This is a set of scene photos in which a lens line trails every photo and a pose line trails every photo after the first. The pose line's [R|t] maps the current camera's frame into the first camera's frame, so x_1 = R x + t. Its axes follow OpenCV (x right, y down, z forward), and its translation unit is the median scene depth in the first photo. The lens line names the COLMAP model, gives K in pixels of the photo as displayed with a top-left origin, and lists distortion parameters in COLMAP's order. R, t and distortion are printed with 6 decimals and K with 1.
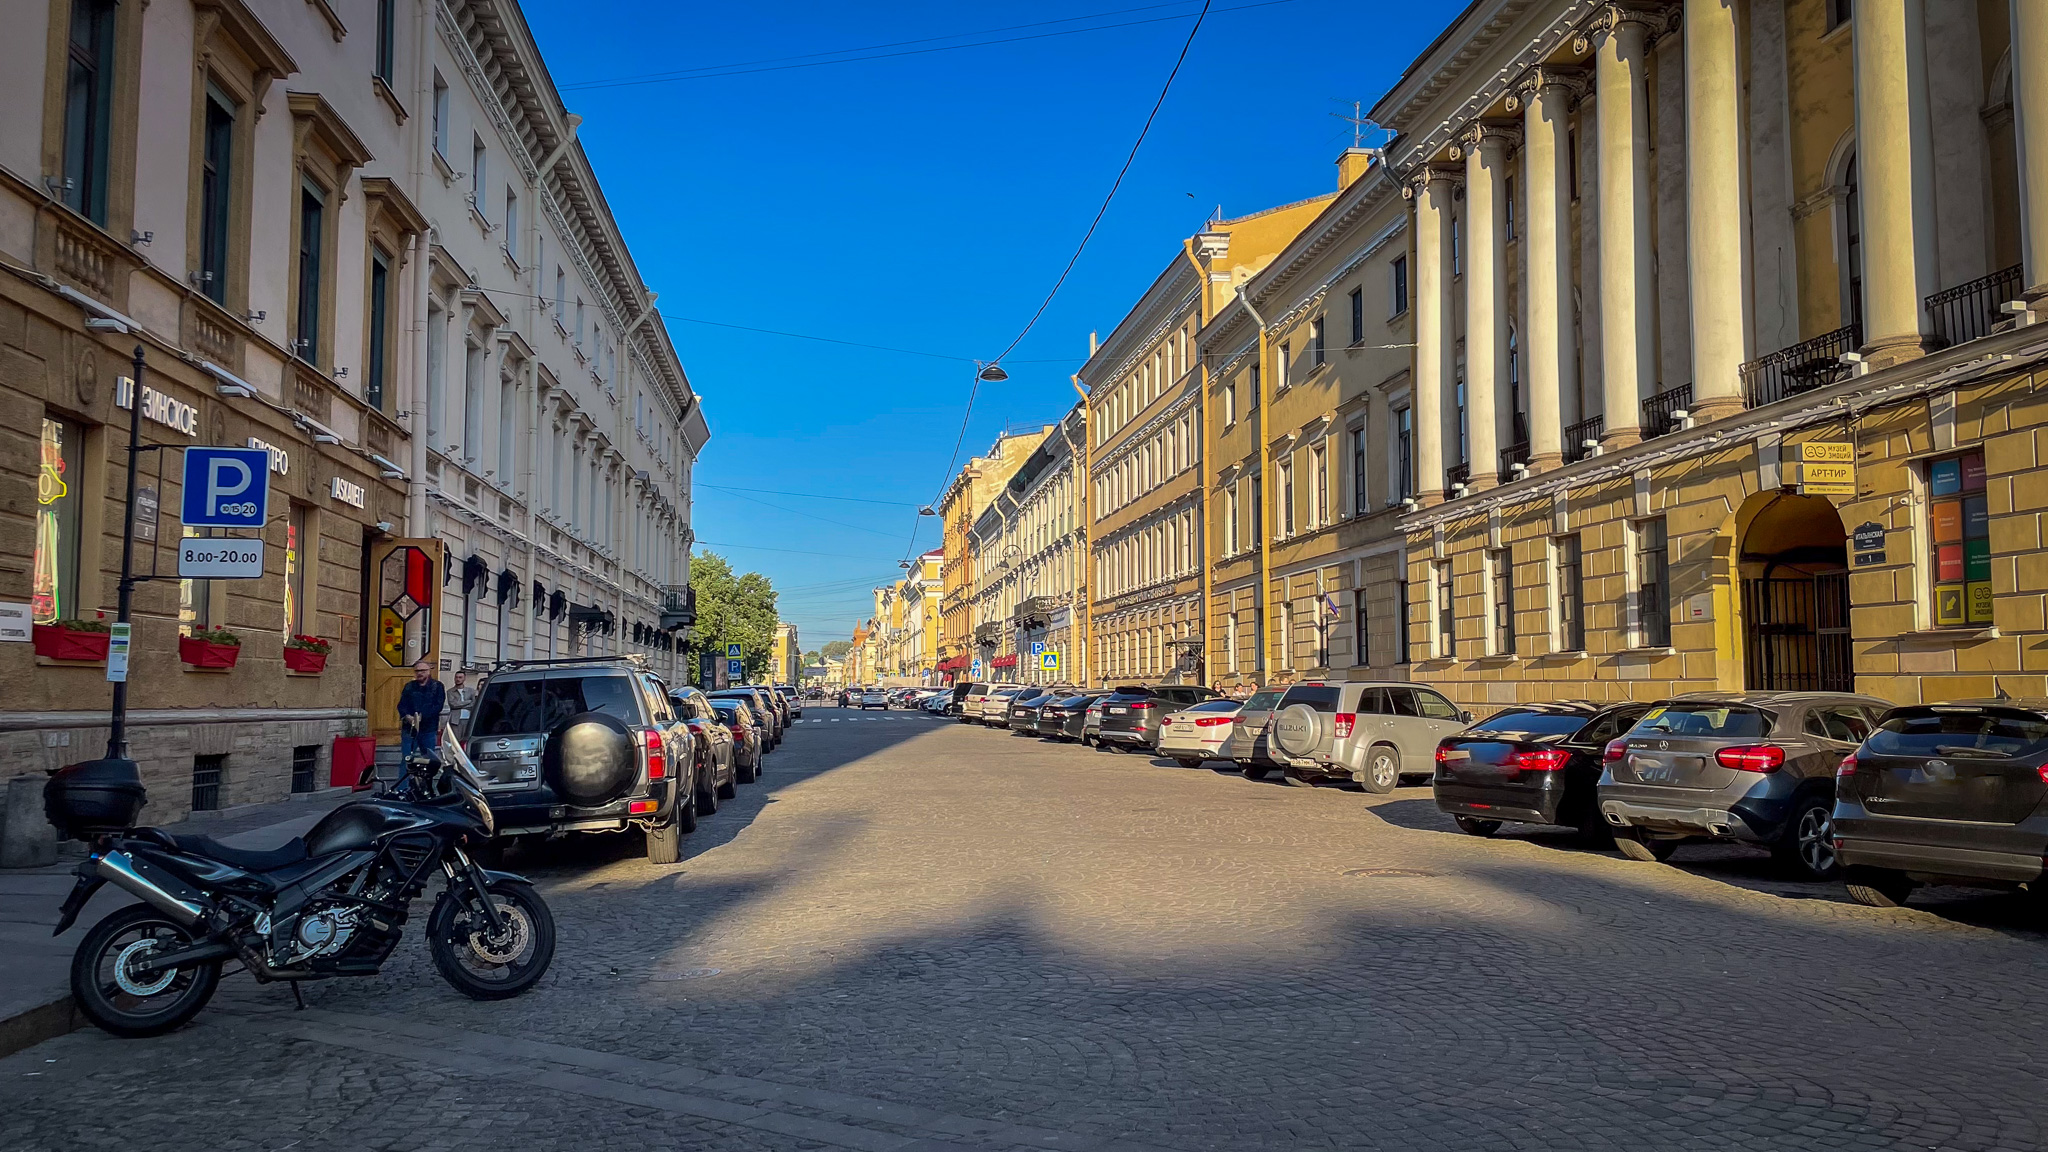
lens RADIAL K [[1551.2, 0, 1049.1], [0, 1551.2, 556.7], [0, 0, 1]] dist [0.087346, -0.115465]
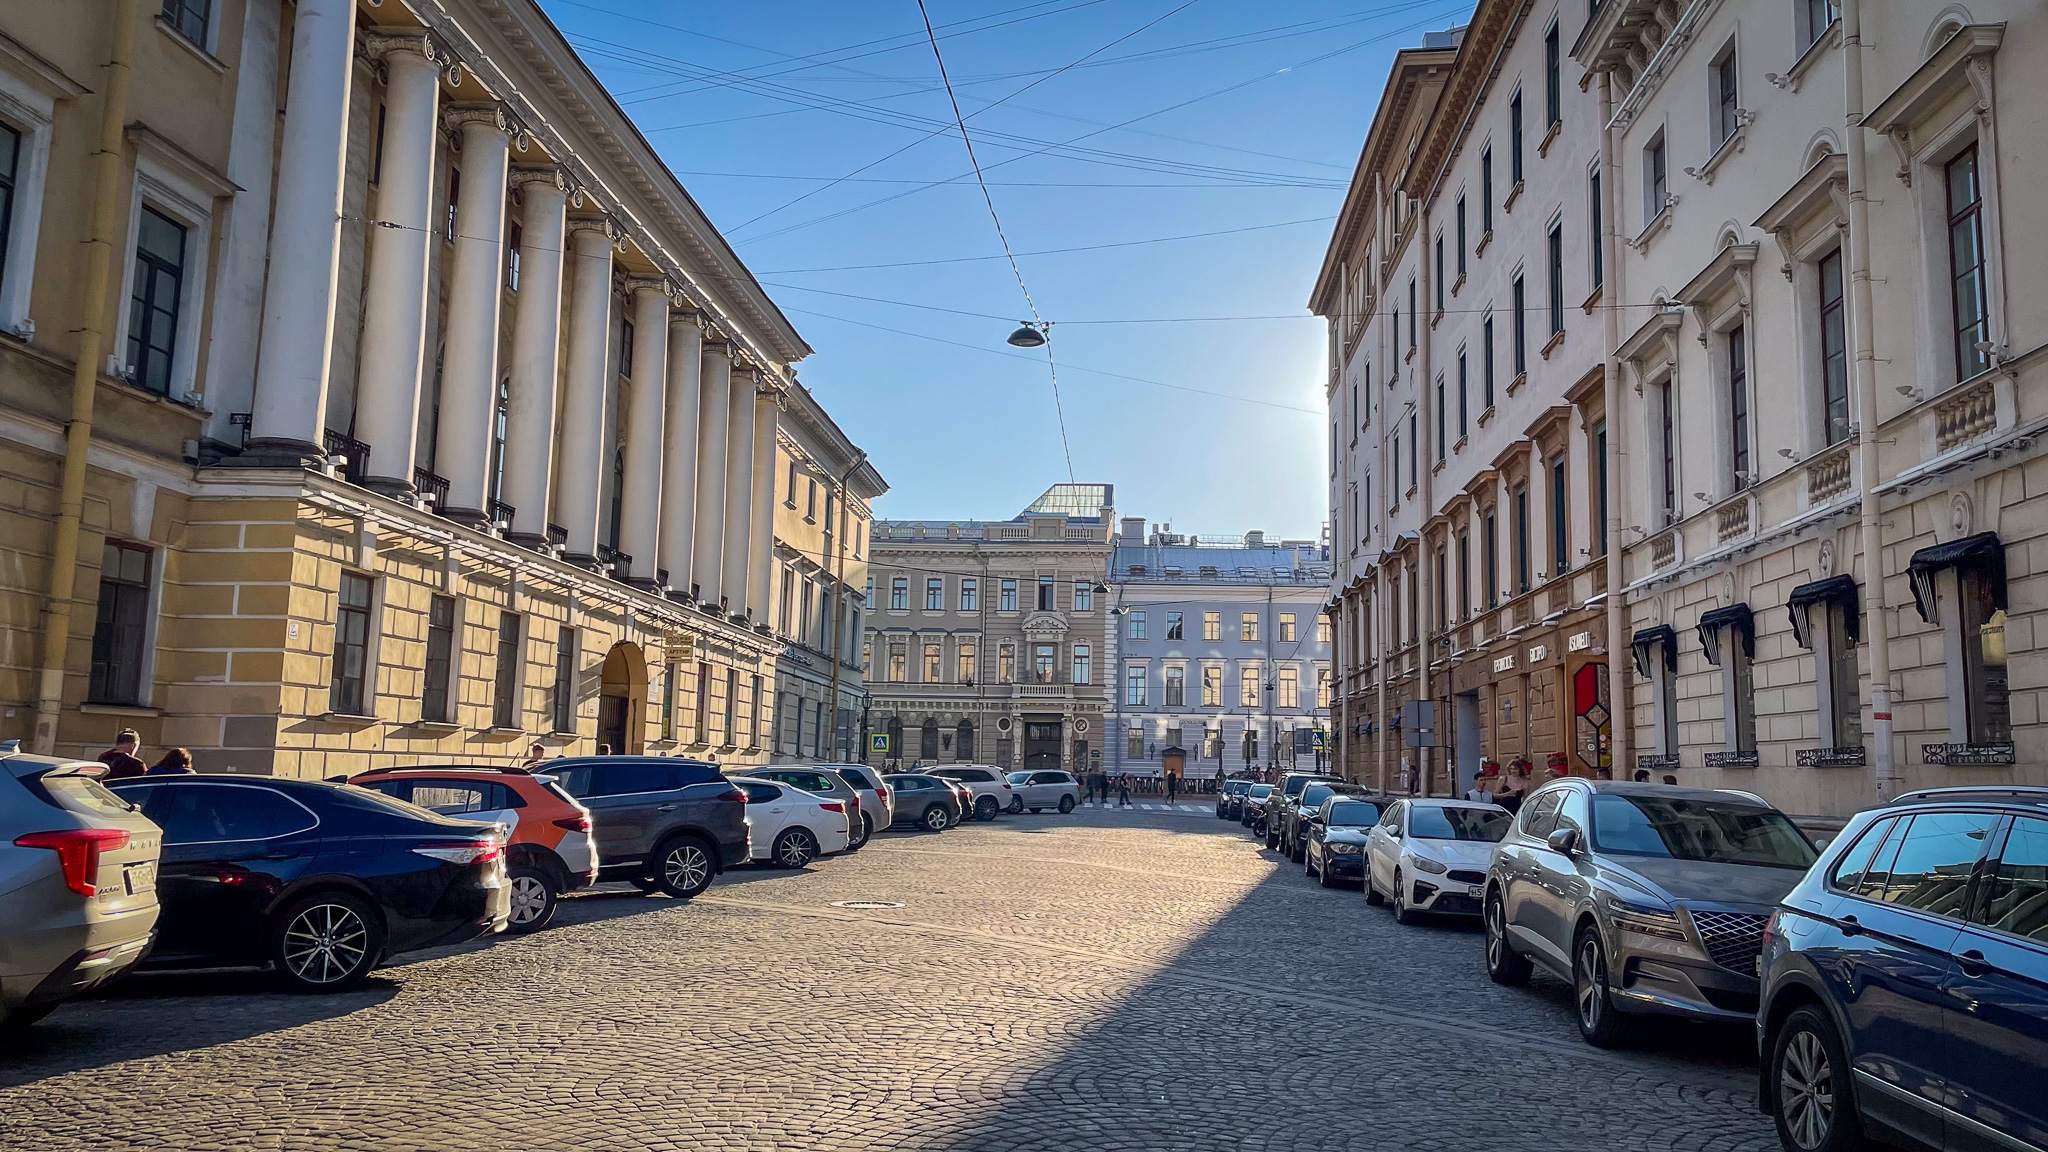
lens RADIAL K [[1551.2, 0, 1049.1], [0, 1551.2, 556.7], [0, 0, 1]] dist [0.087346, -0.115465]
pose [[-0.976133, -0.018835, 0.216355, -0.203997], [-0.068084, 0.972550, -0.222509, 0.145058], [-0.206225, -0.231929, -0.950621, 1.884982]]
